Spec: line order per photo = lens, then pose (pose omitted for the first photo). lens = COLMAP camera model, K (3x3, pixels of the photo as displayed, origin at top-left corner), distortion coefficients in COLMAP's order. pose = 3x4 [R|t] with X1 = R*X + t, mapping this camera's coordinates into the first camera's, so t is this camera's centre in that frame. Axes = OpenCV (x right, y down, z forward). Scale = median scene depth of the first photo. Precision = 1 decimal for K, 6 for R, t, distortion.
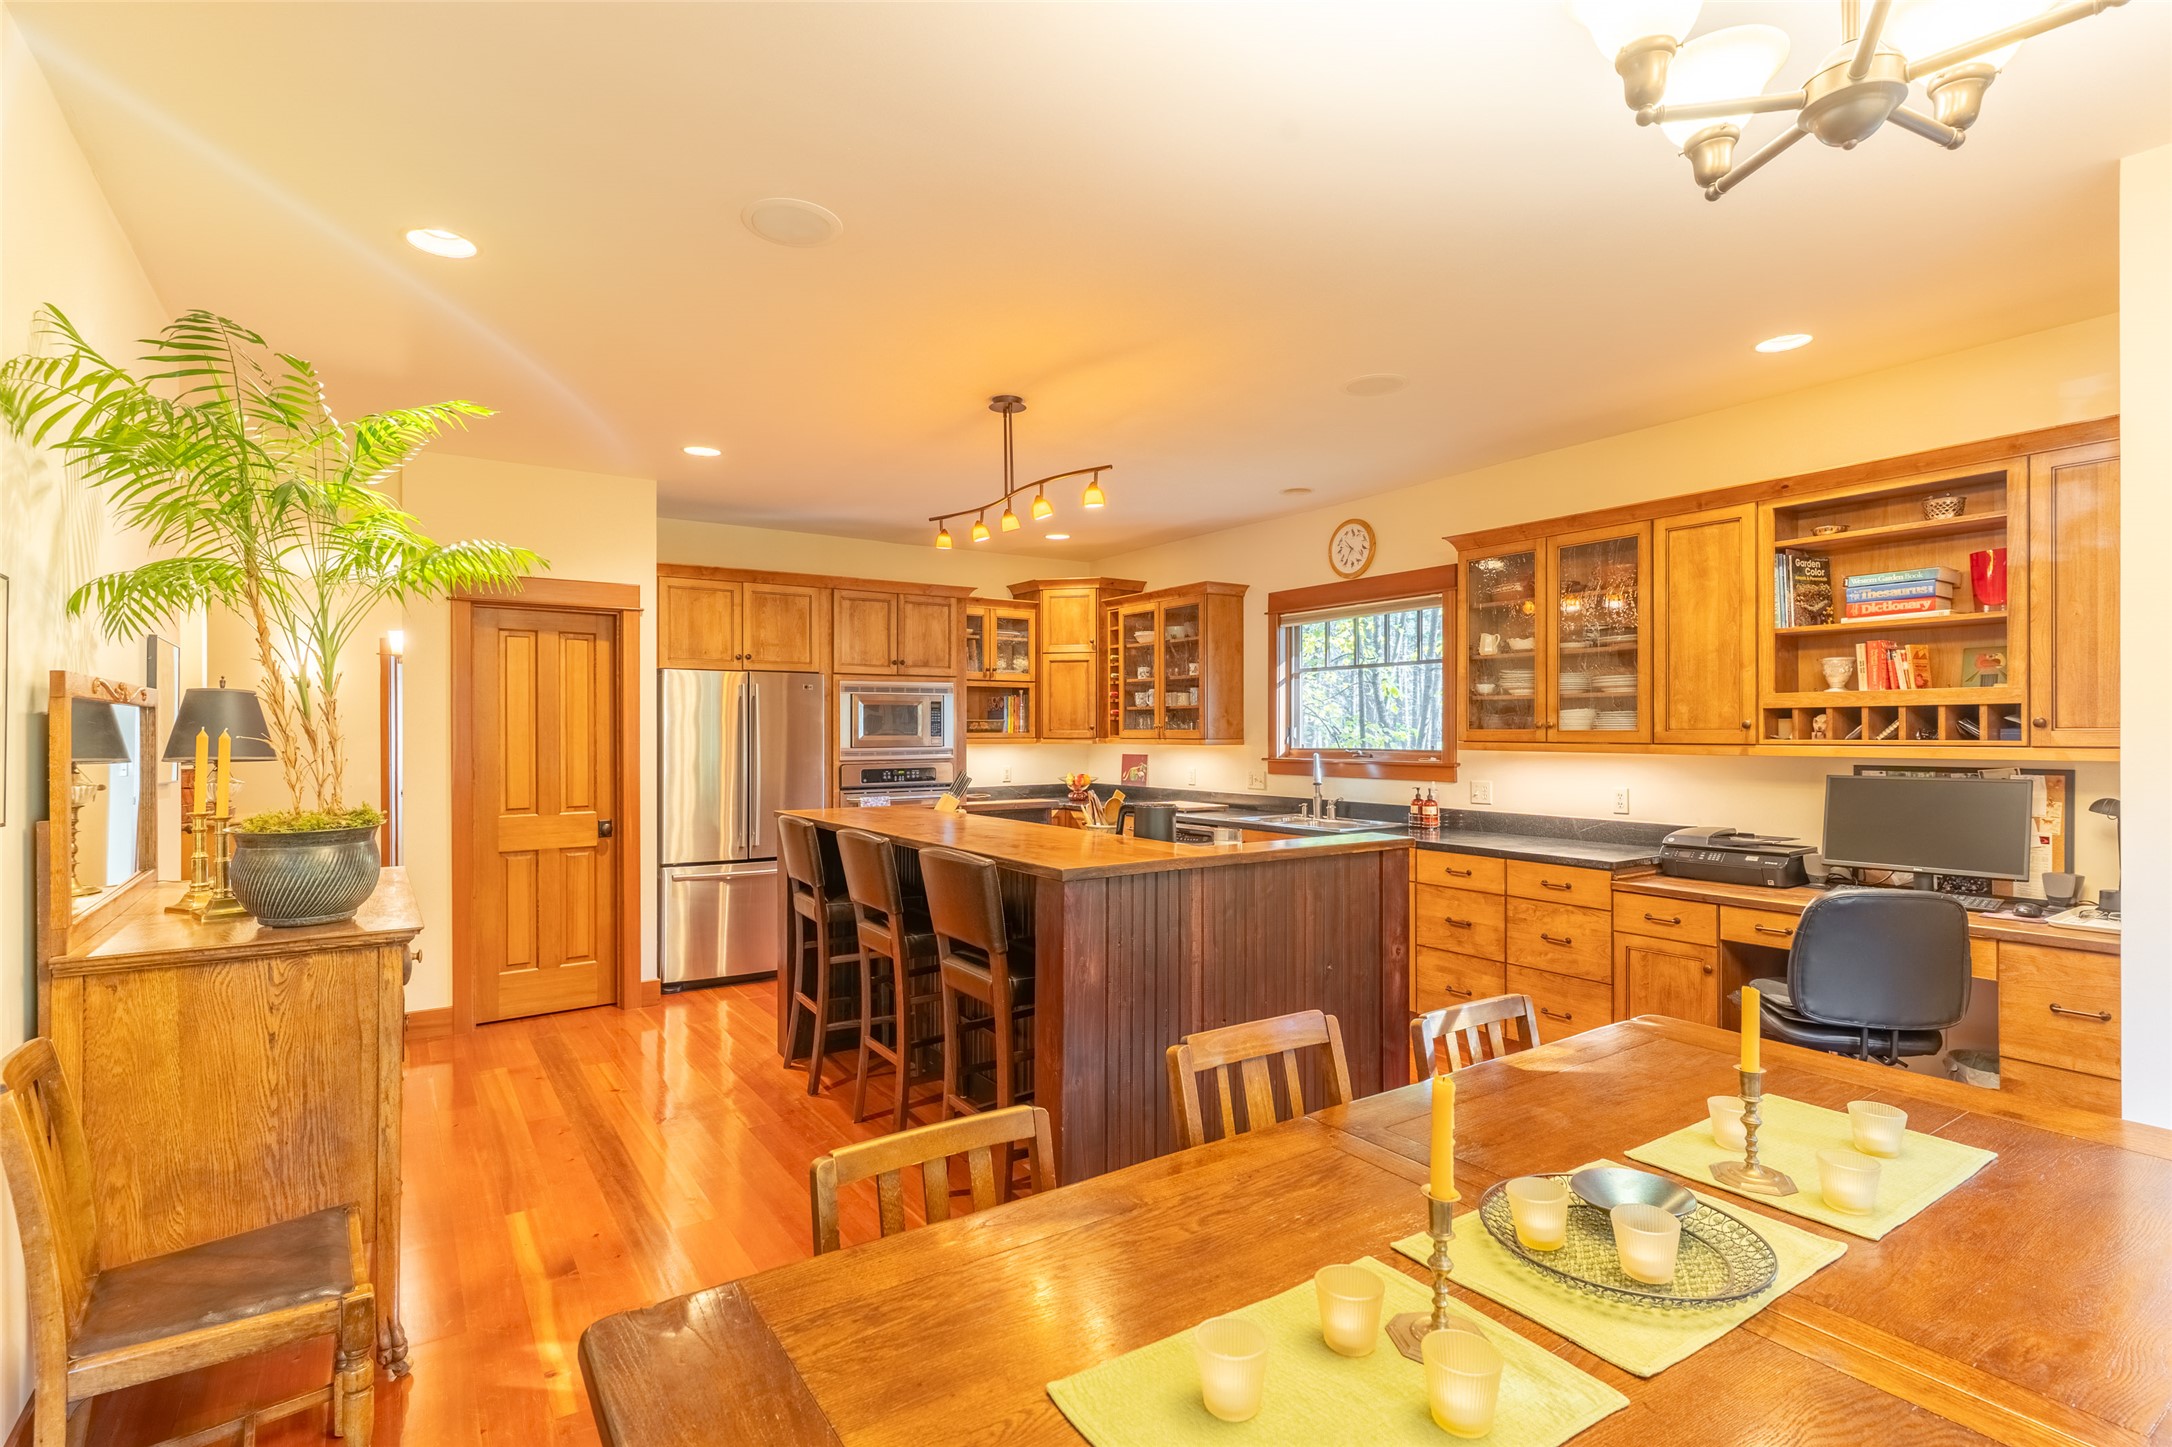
lens RADIAL K [[1029.7, 0, 1089.1], [0, 1029.7, 741.7], [0, 0, 1]] dist [0.001524, -0.000247]
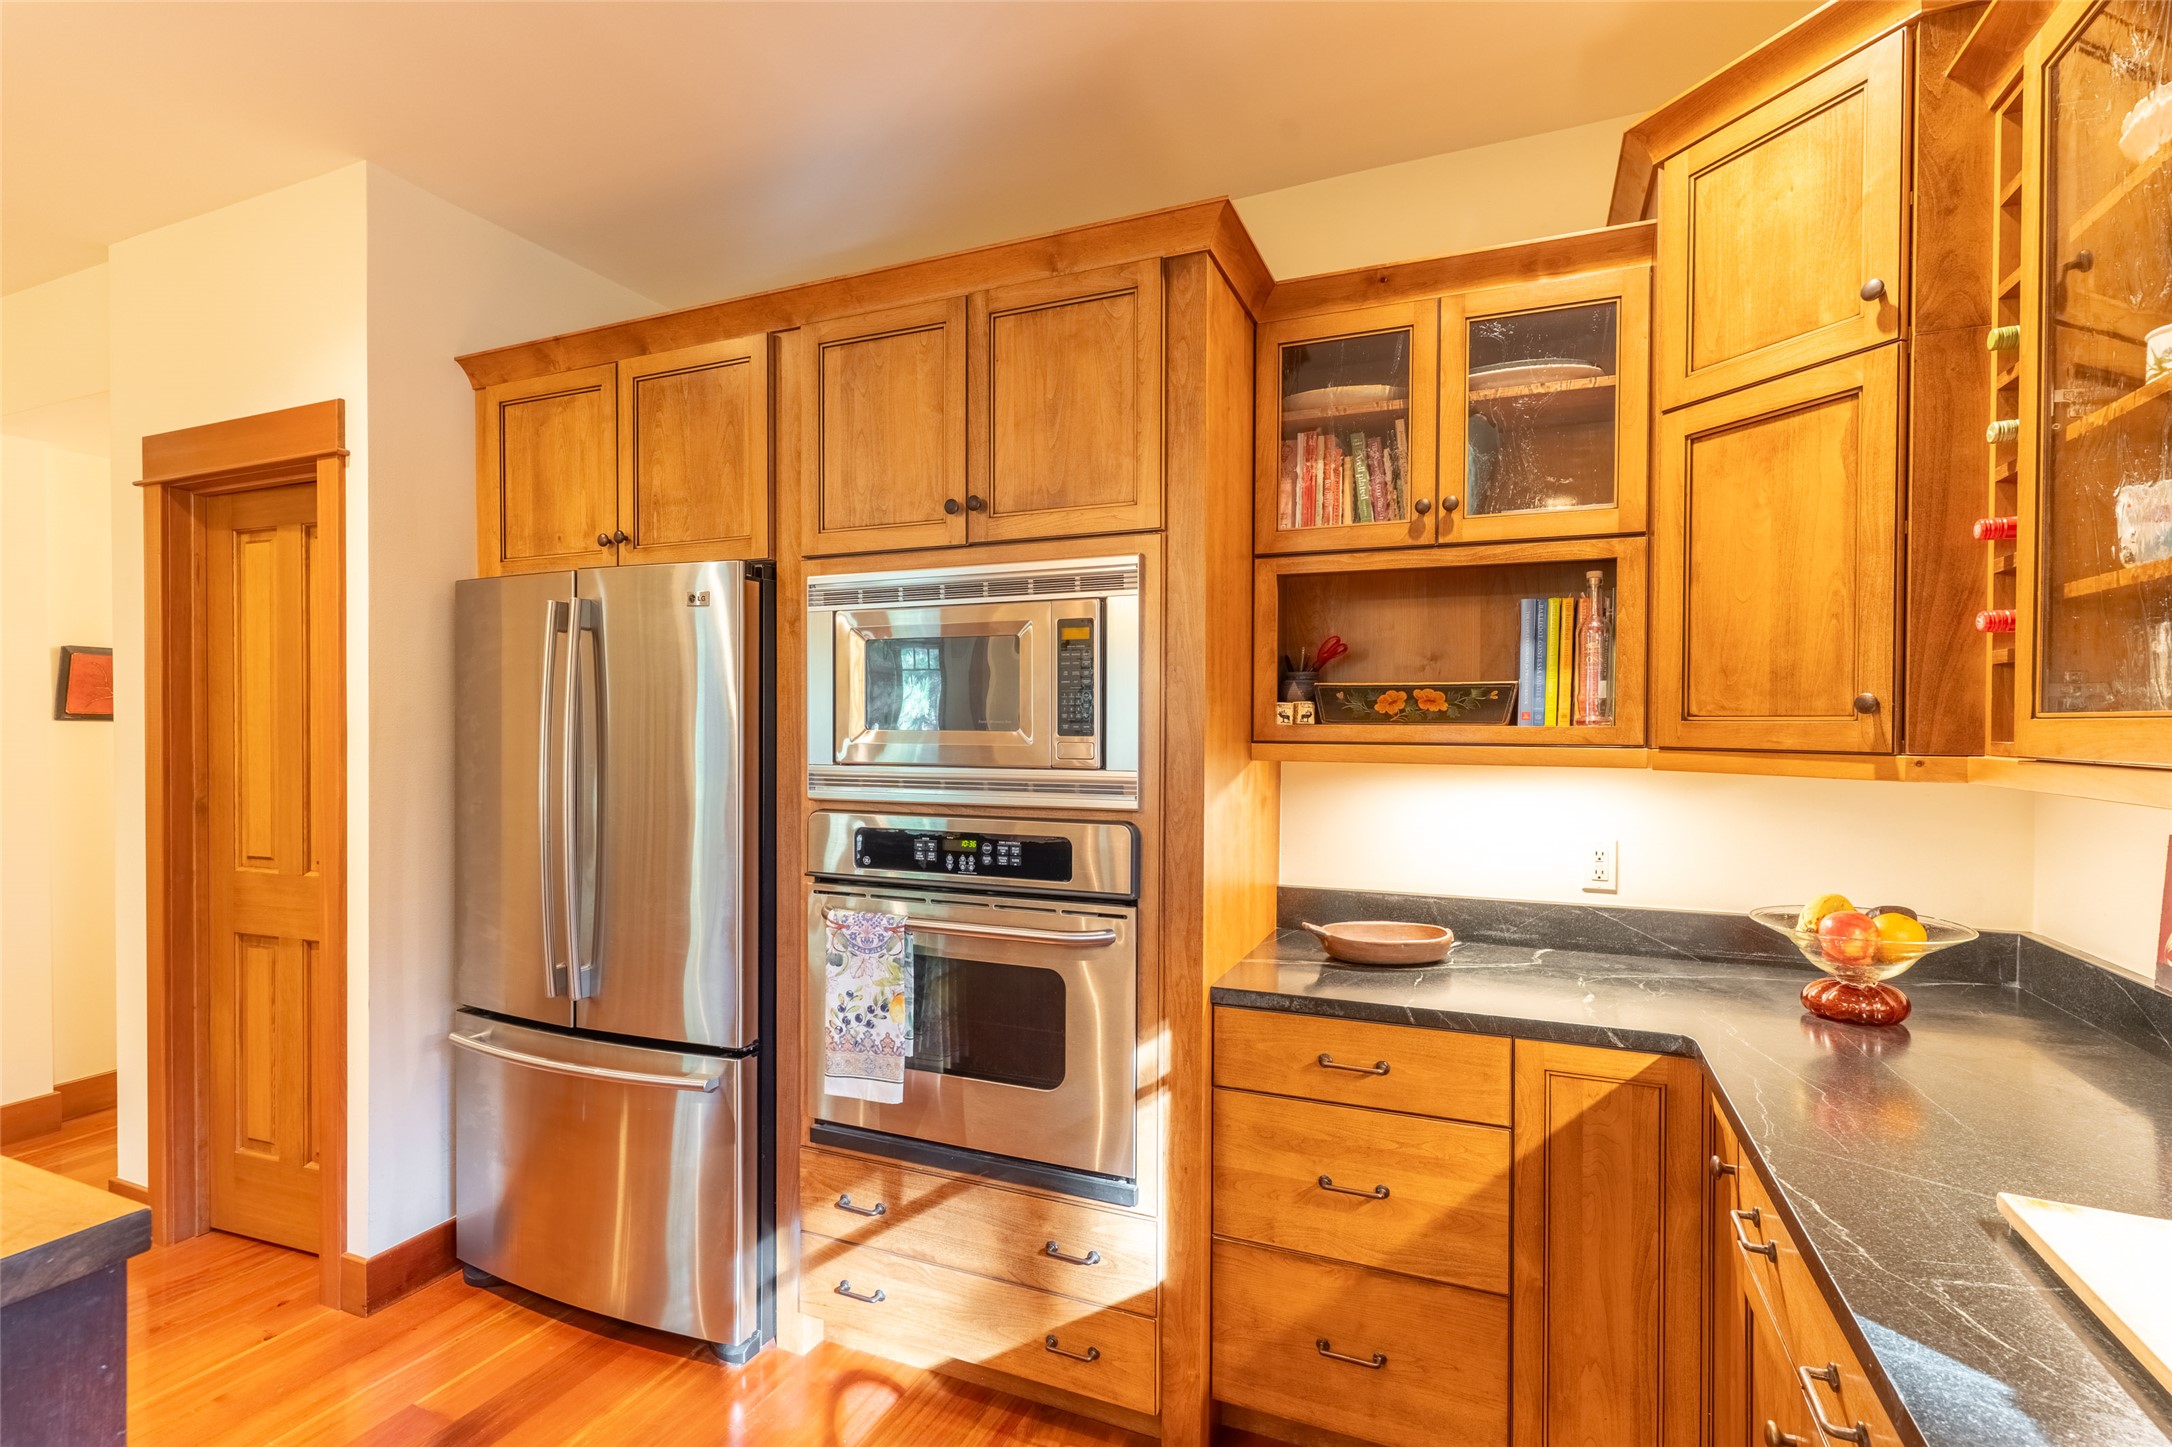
lens RADIAL K [[1018.4, 0, 1077.0], [0, 1018.4, 715.8], [0, 0, 1]] dist [-0.000520, 0.000044]
pose [[0.535569, 0.000364, -0.844491, 0.101288], [-0.011694, 0.999907, -0.006985, -0.008763], [0.844410, 0.013617, 0.535524, 0.837913]]
